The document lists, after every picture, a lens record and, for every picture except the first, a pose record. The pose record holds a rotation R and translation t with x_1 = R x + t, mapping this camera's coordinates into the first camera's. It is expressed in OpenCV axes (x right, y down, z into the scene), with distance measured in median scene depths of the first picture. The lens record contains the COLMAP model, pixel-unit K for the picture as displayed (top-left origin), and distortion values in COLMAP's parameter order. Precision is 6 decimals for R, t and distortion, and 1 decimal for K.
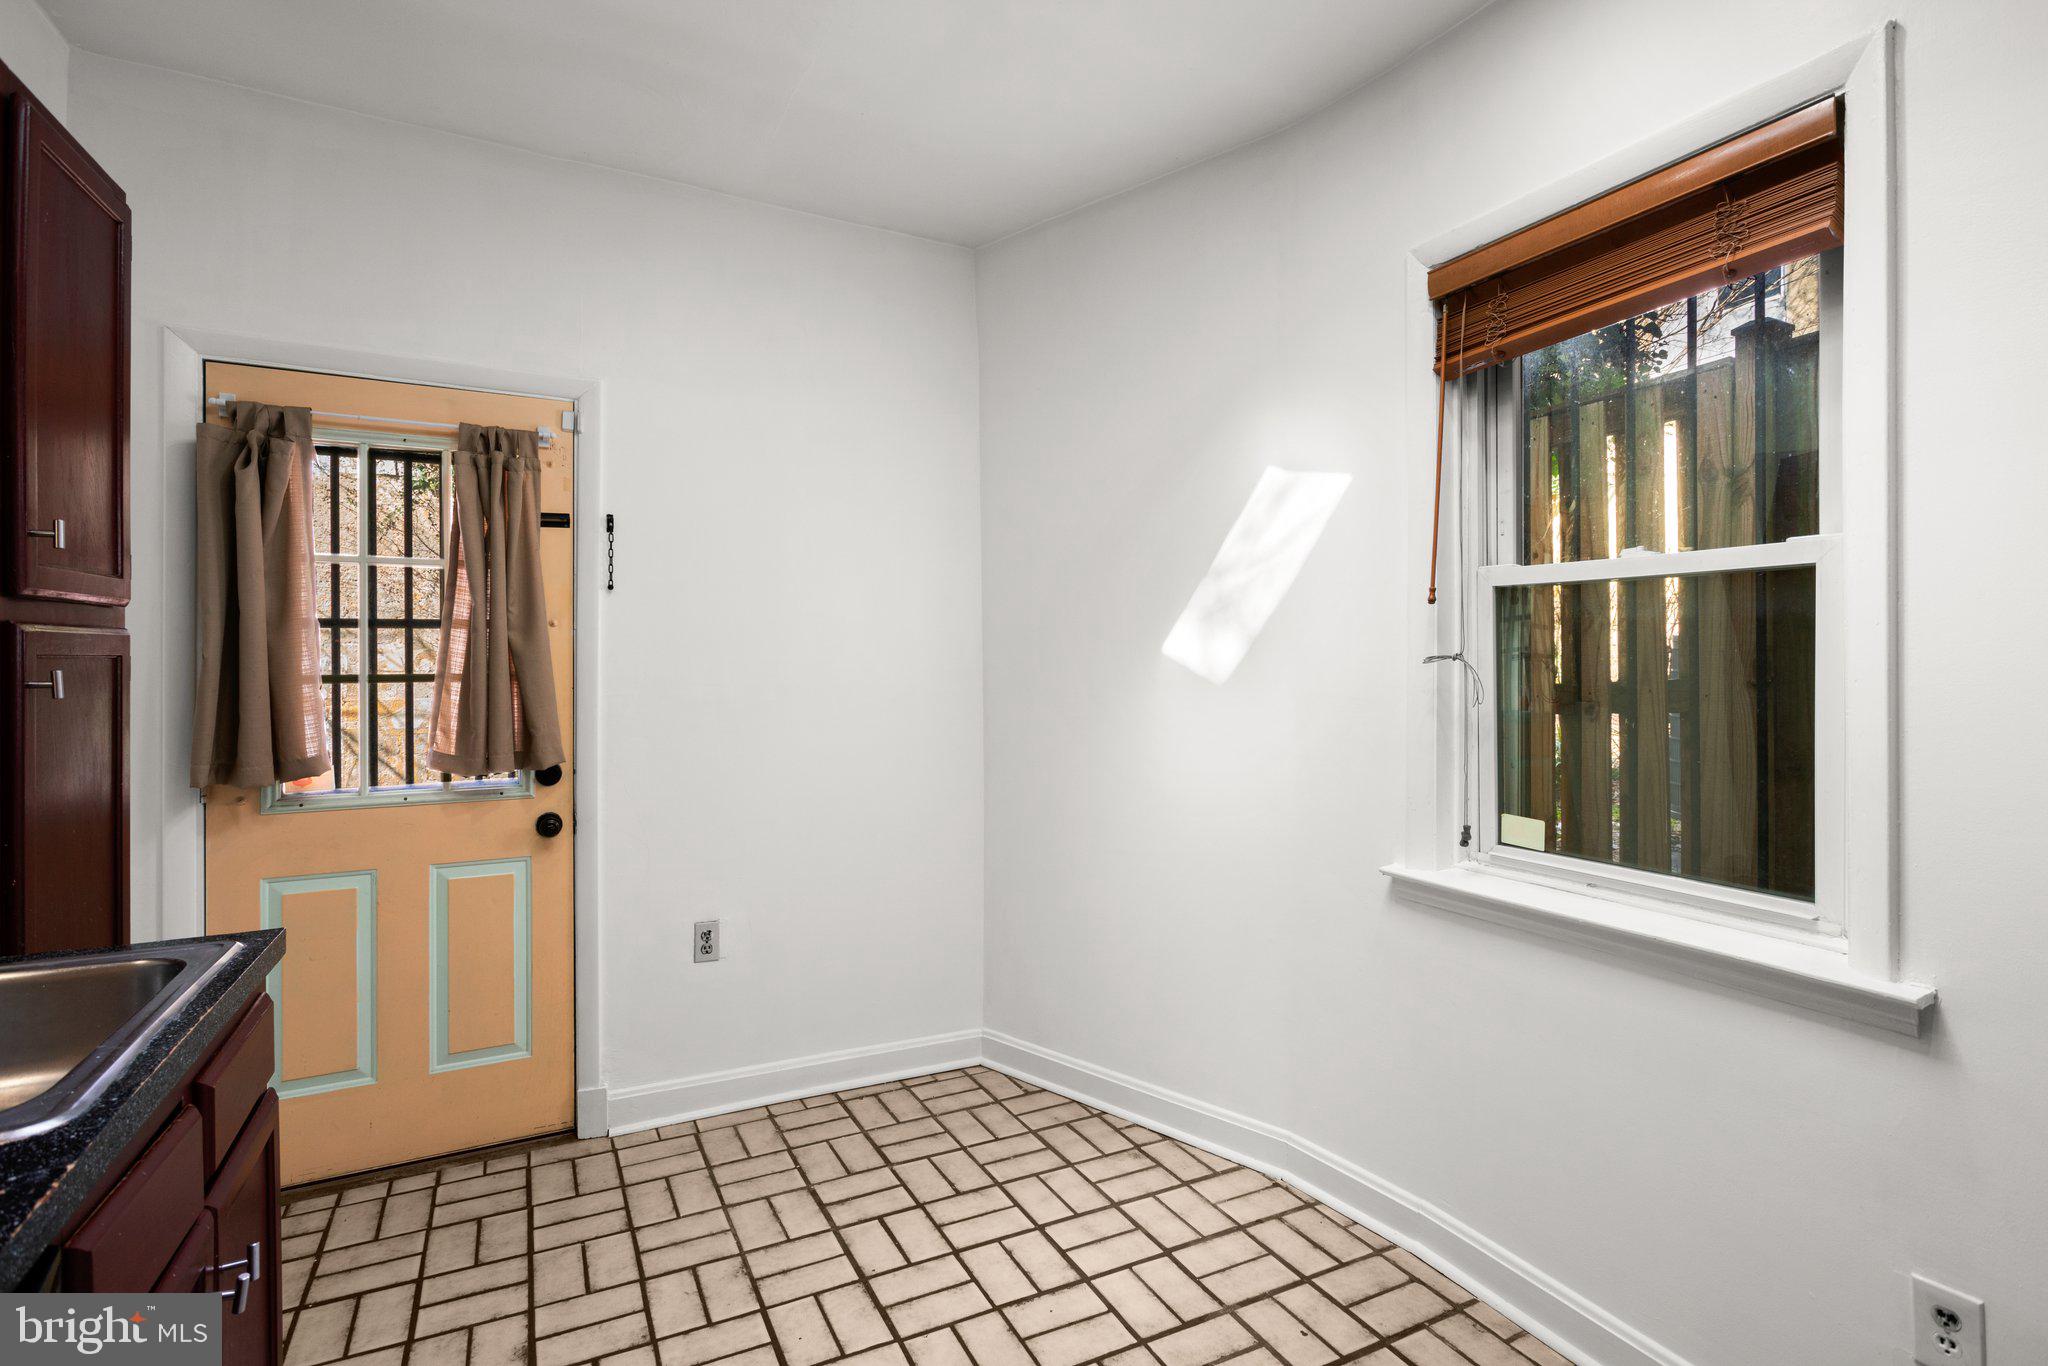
lens RADIAL K [[990.9, 0, 1020.7], [0, 990.9, 670.6], [0, 0, 1]] dist [-0.021136, 0.014690]
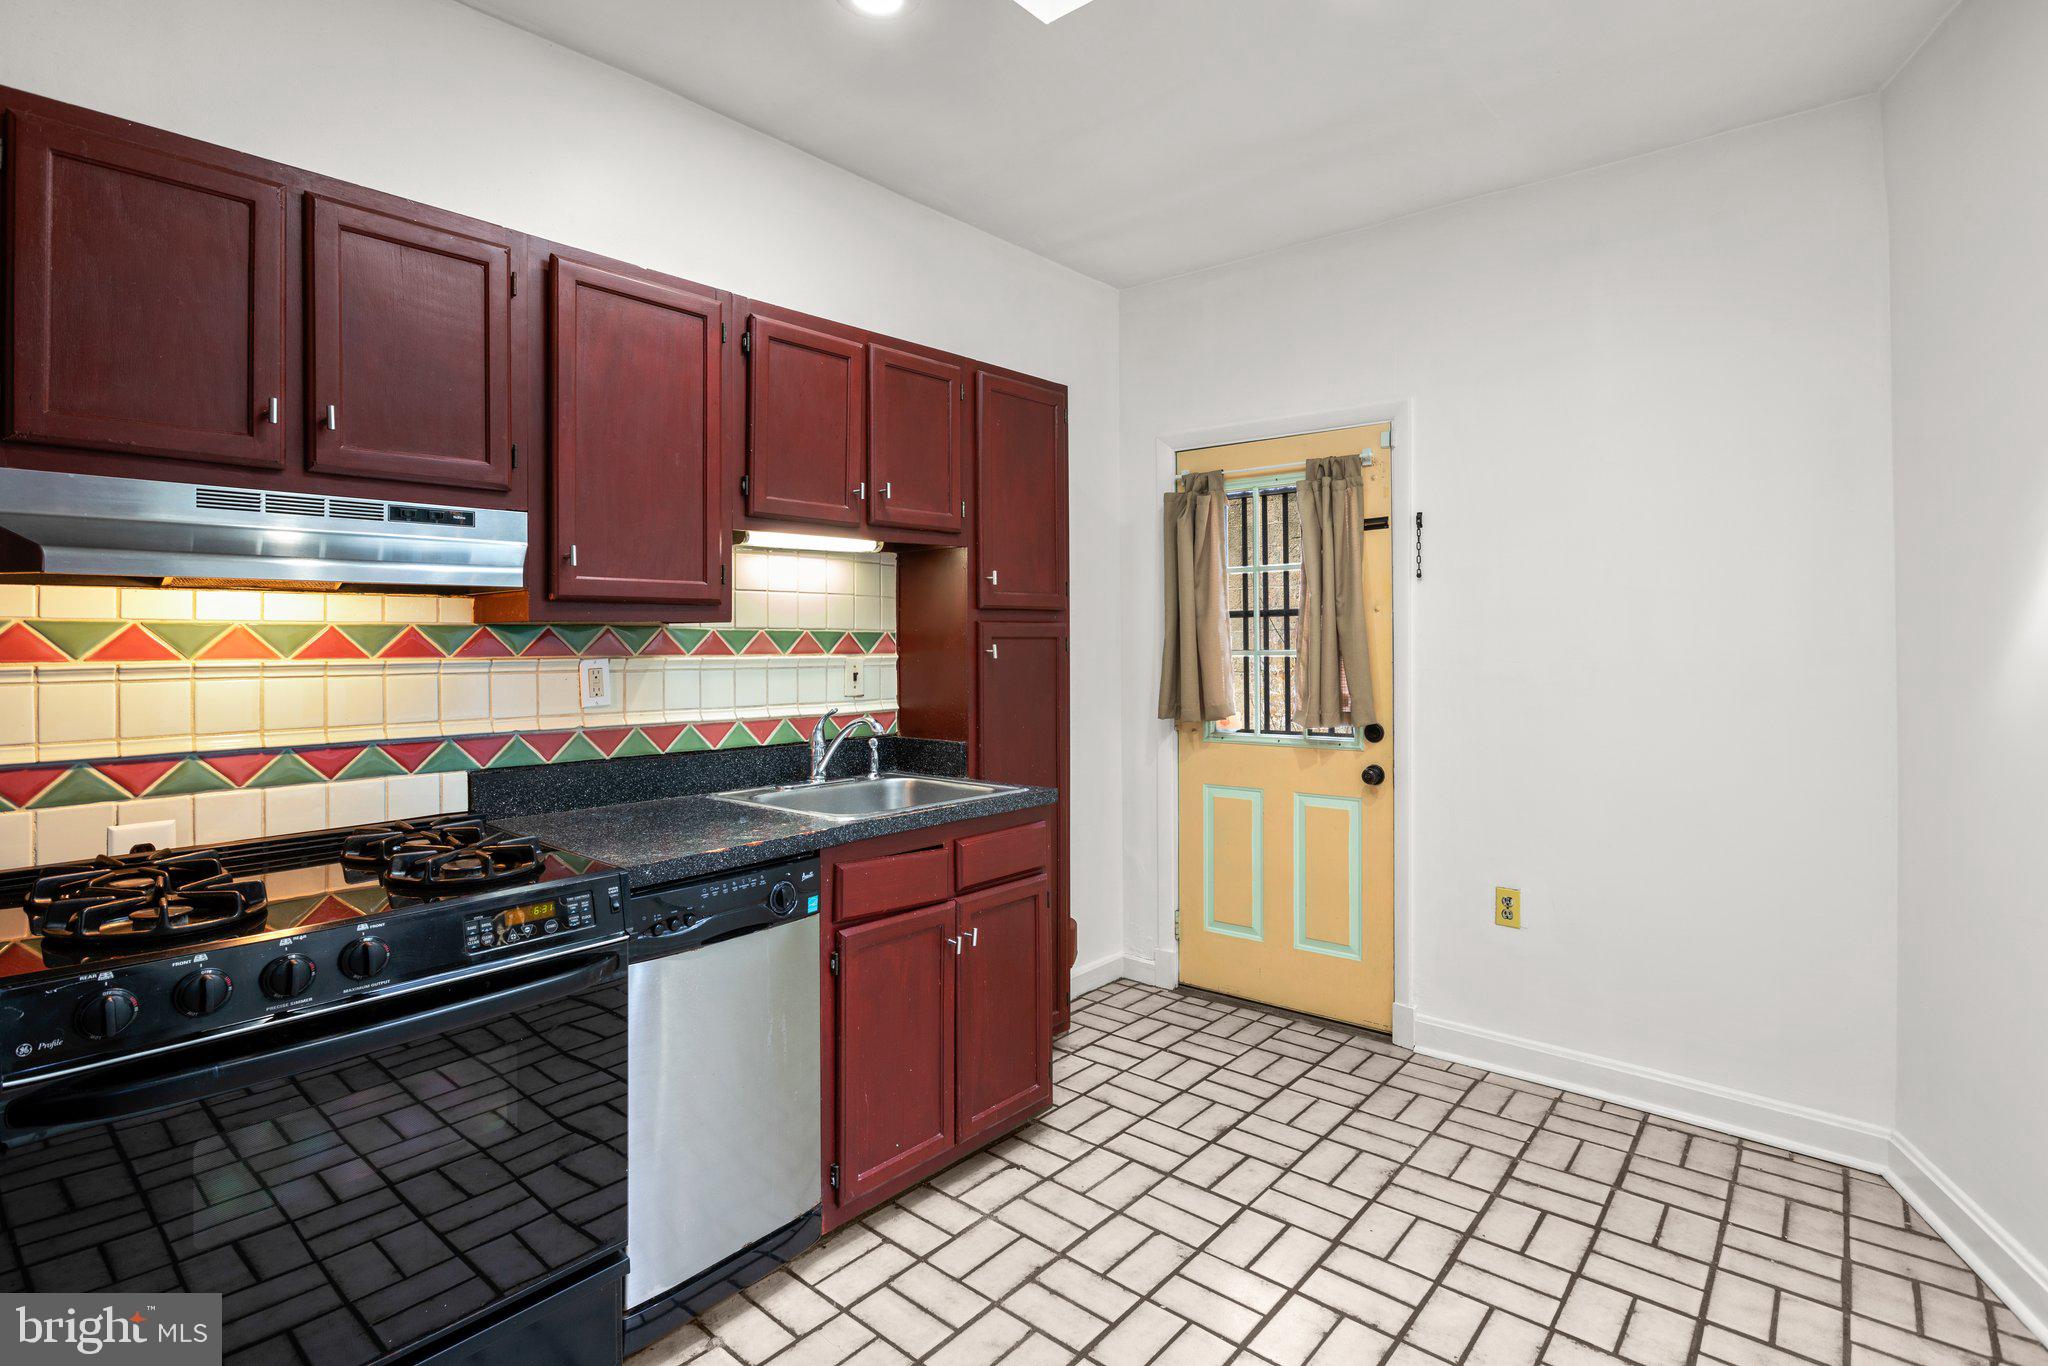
lens RADIAL K [[990.9, 0, 1012.8], [0, 990.9, 649.5], [0, 0, 1]] dist [-0.021136, 0.014690]
pose [[0.378103, 0.002319, -0.925761, 0.498015], [-0.004633, 0.999989, 0.000613, 0.003471], [0.925752, 0.004057, 0.378110, 0.132240]]
